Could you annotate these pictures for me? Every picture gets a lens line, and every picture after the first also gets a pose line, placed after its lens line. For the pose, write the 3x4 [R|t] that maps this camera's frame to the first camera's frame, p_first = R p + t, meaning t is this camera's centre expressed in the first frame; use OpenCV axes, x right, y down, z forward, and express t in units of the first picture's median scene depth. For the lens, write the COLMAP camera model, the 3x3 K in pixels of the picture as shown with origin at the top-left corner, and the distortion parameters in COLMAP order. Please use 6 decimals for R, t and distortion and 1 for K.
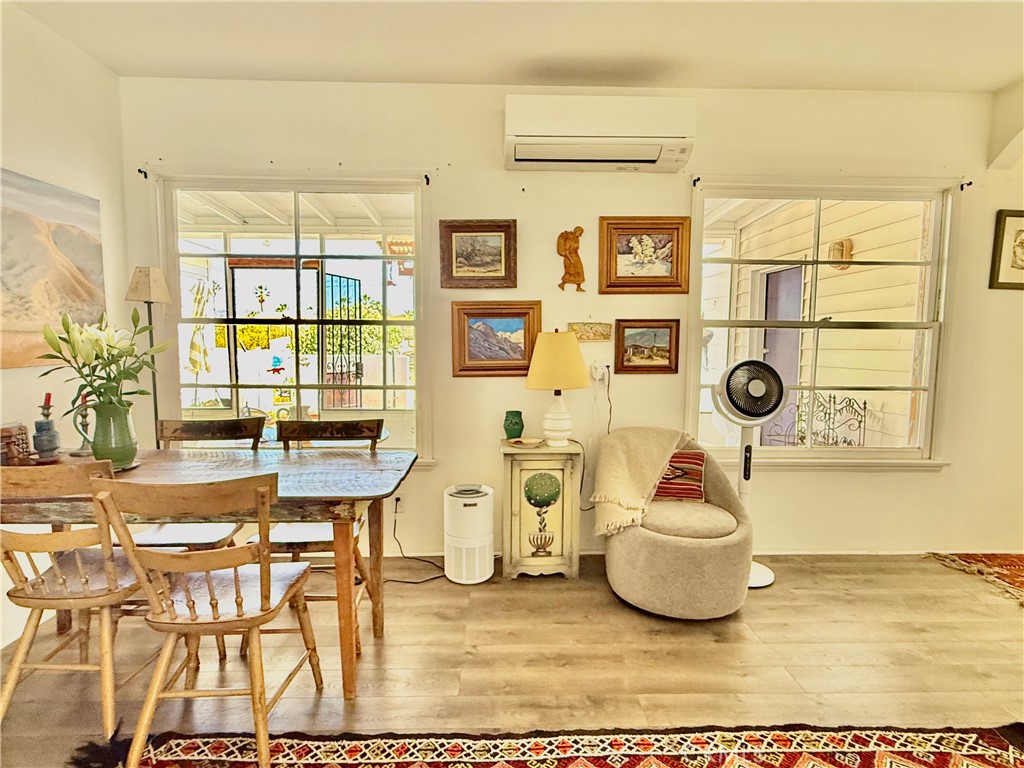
lens RADIAL K [[560.4, 0, 511.5], [0, 560.4, 387.5], [0, 0, 1]] dist [-0.000296, 0.000562]
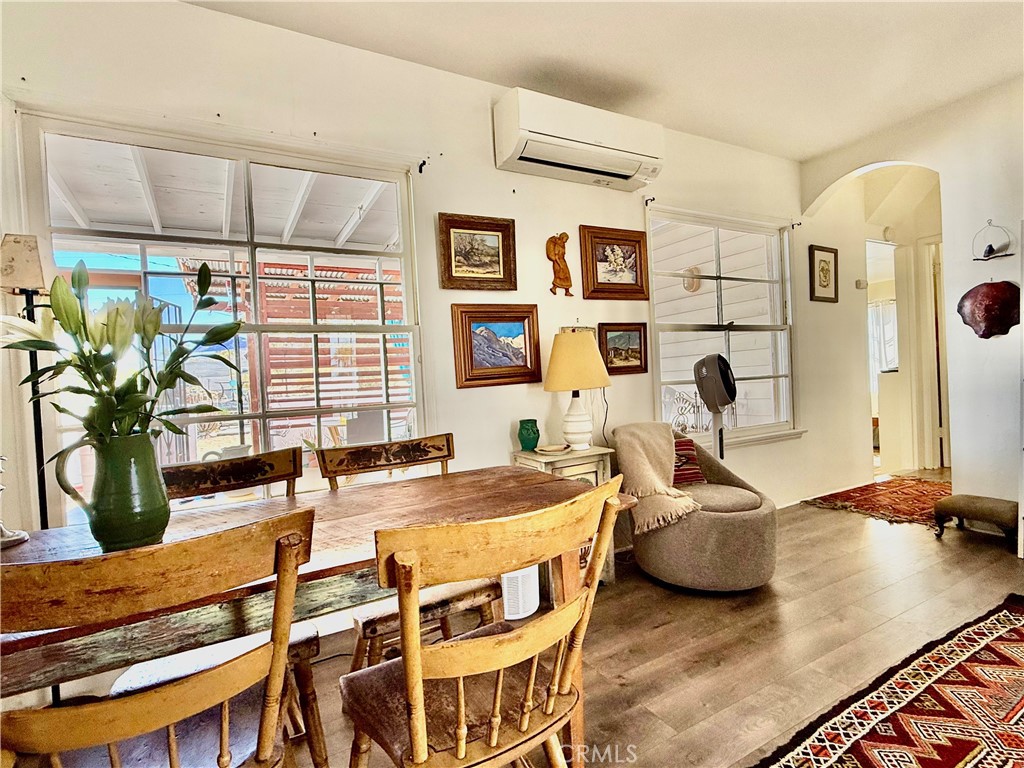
lens RADIAL K [[515.9, 0, 509.8], [0, 515.9, 385.1], [0, 0, 1]] dist [-0.000097, 0.000637]
pose [[0.882335, -0.060879, 0.466667, -0.419195], [0.100443, 0.993111, -0.060353, 0.033794], [-0.459778, 0.100125, 0.882371, 0.246060]]
